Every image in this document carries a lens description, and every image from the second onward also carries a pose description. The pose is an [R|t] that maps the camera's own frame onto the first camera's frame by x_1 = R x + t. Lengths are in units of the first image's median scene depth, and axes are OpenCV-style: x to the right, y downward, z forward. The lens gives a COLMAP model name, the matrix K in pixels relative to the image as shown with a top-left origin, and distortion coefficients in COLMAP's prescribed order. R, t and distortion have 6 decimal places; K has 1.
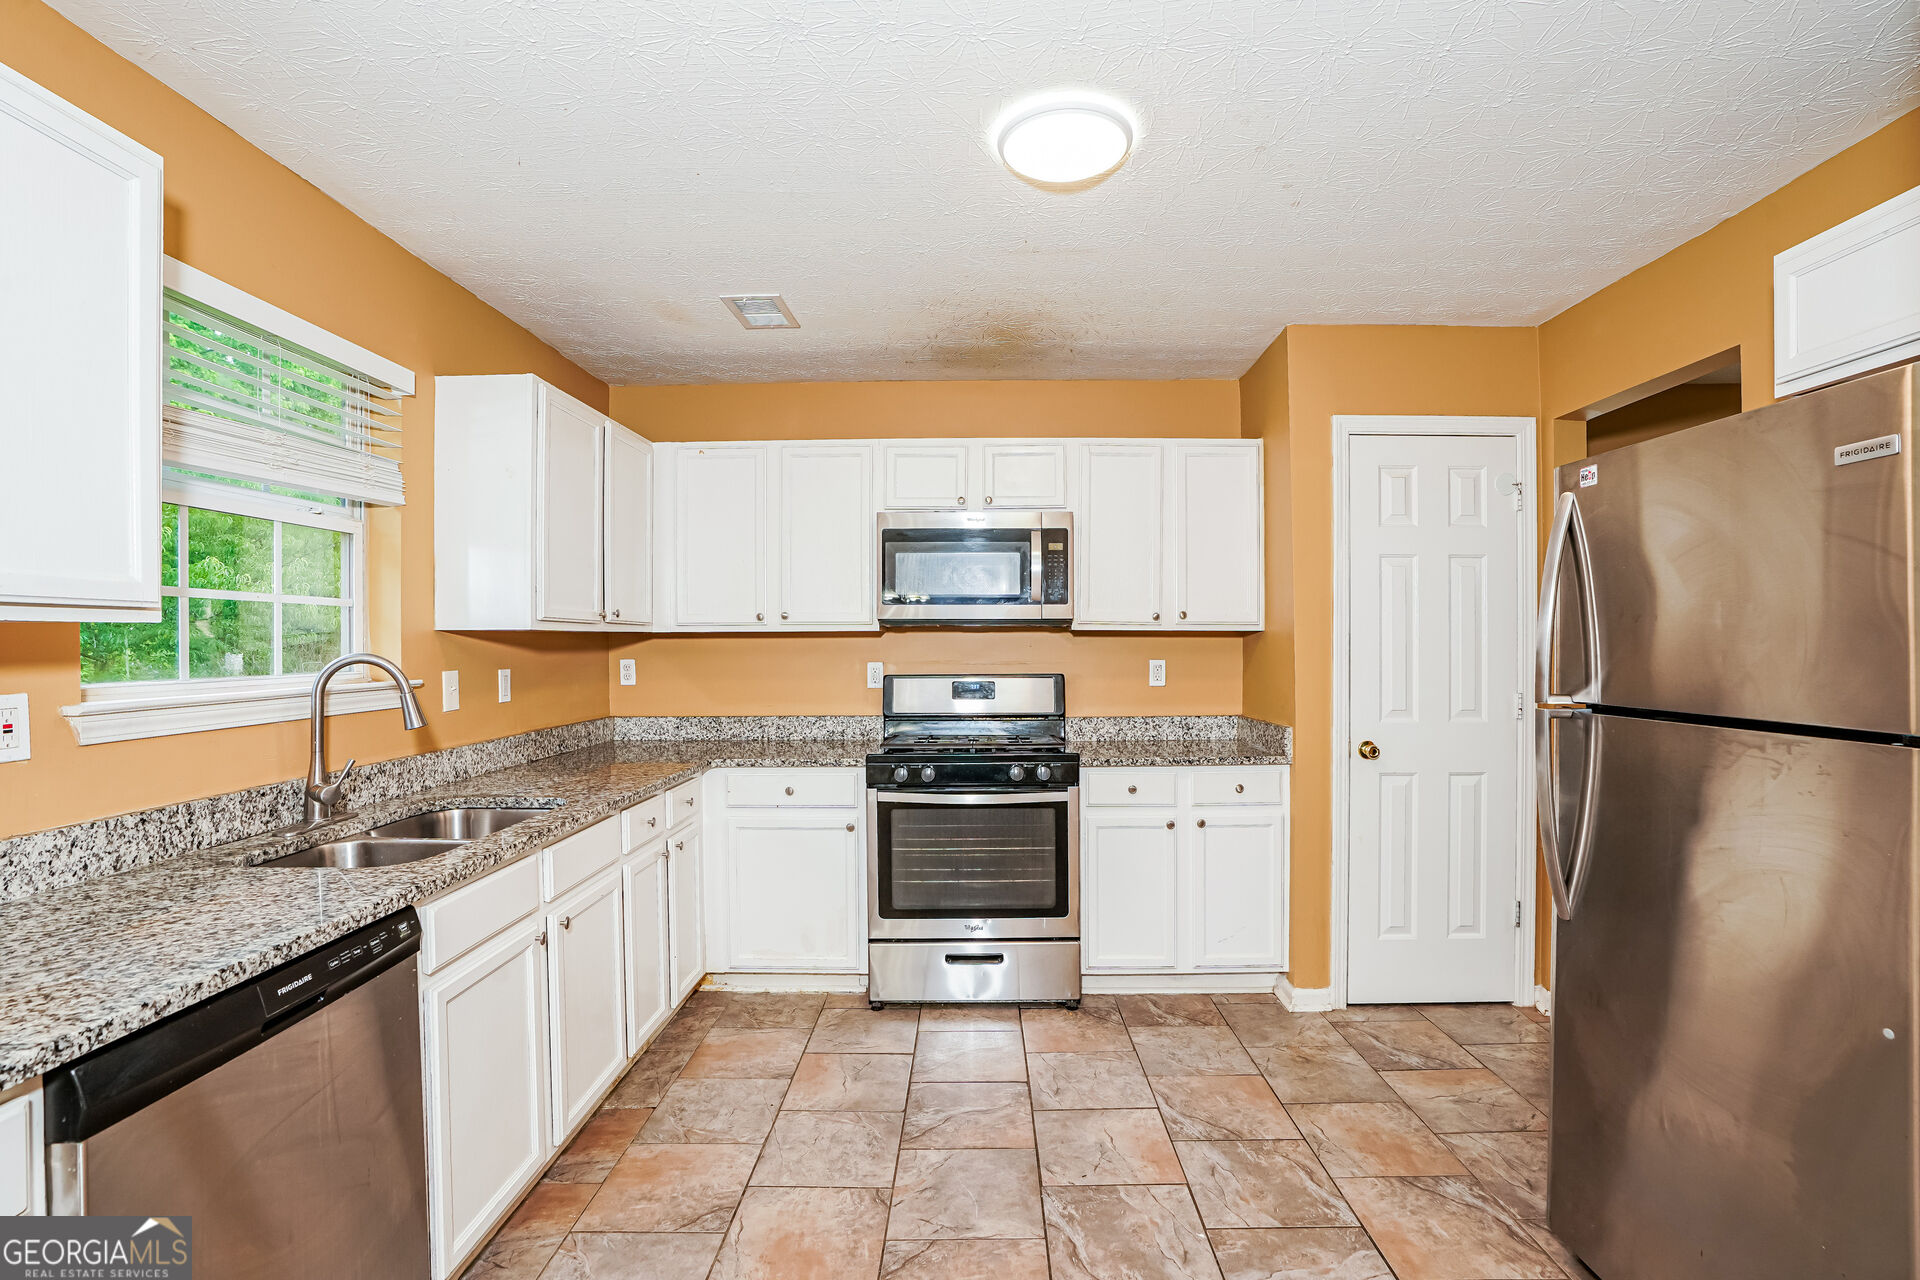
lens RADIAL K [[884.5, 0, 969.8], [0, 884.5, 641.2], [0, 0, 1]] dist [-0.064024, 0.029150]
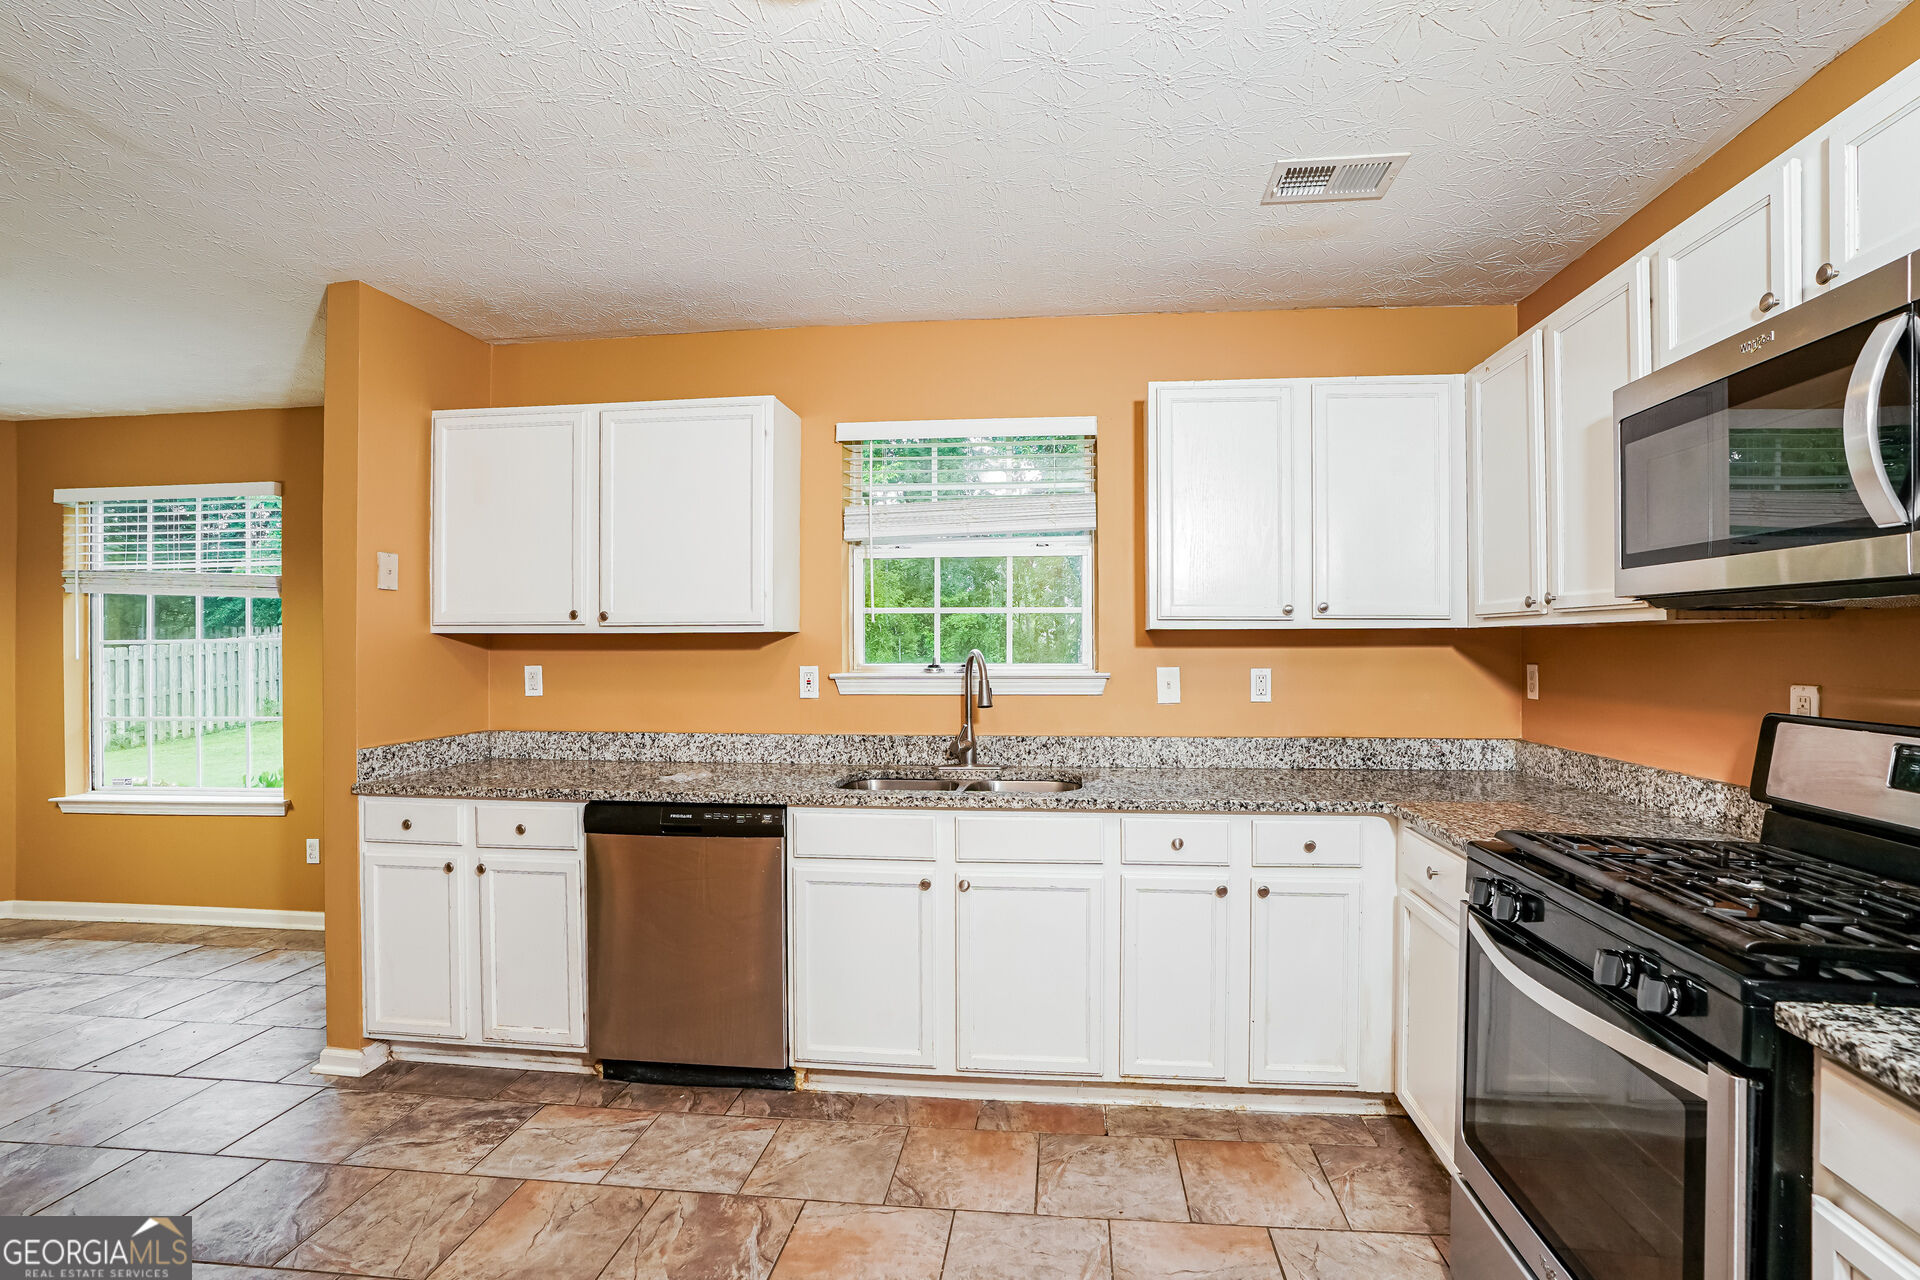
lens RADIAL K [[884.5, 0, 969.8], [0, 884.5, 641.2], [0, 0, 1]] dist [-0.064024, 0.029150]
pose [[-0.098176, 0.005808, -0.995152, 0.459243], [0.005143, 0.999973, 0.005329, -0.004879], [0.995156, -0.004595, -0.098203, 0.733991]]
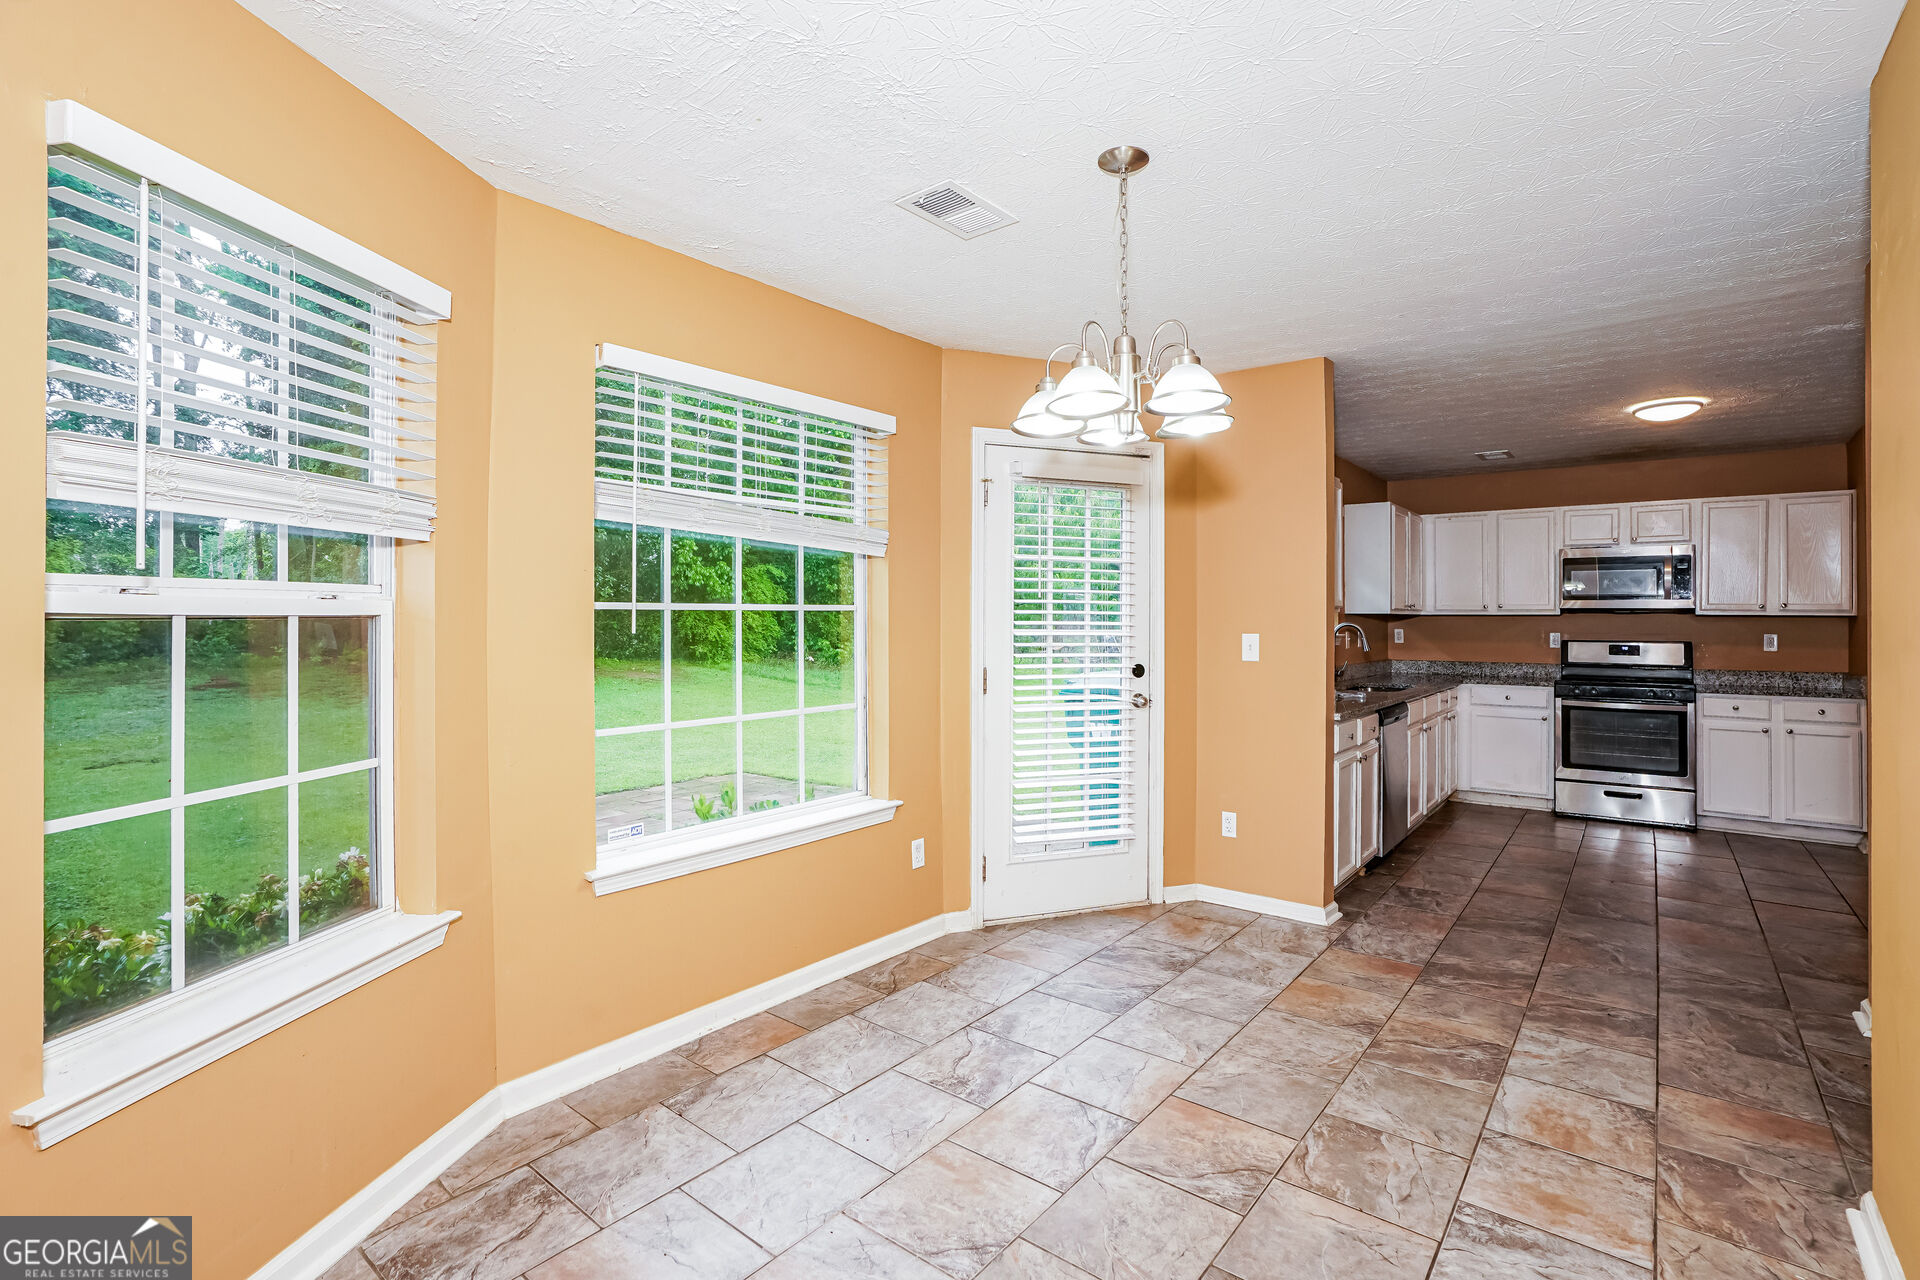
lens RADIAL K [[869.6, 0, 959.8], [0, 869.6, 610.3], [0, 0, 1]] dist [-0.057432, 0.016687]
pose [[0.782711, 0.001814, -0.622382, 0.015972], [-0.009147, 0.999921, -0.008588, 0.005705], [0.622318, 0.012415, 0.782666, -1.226385]]
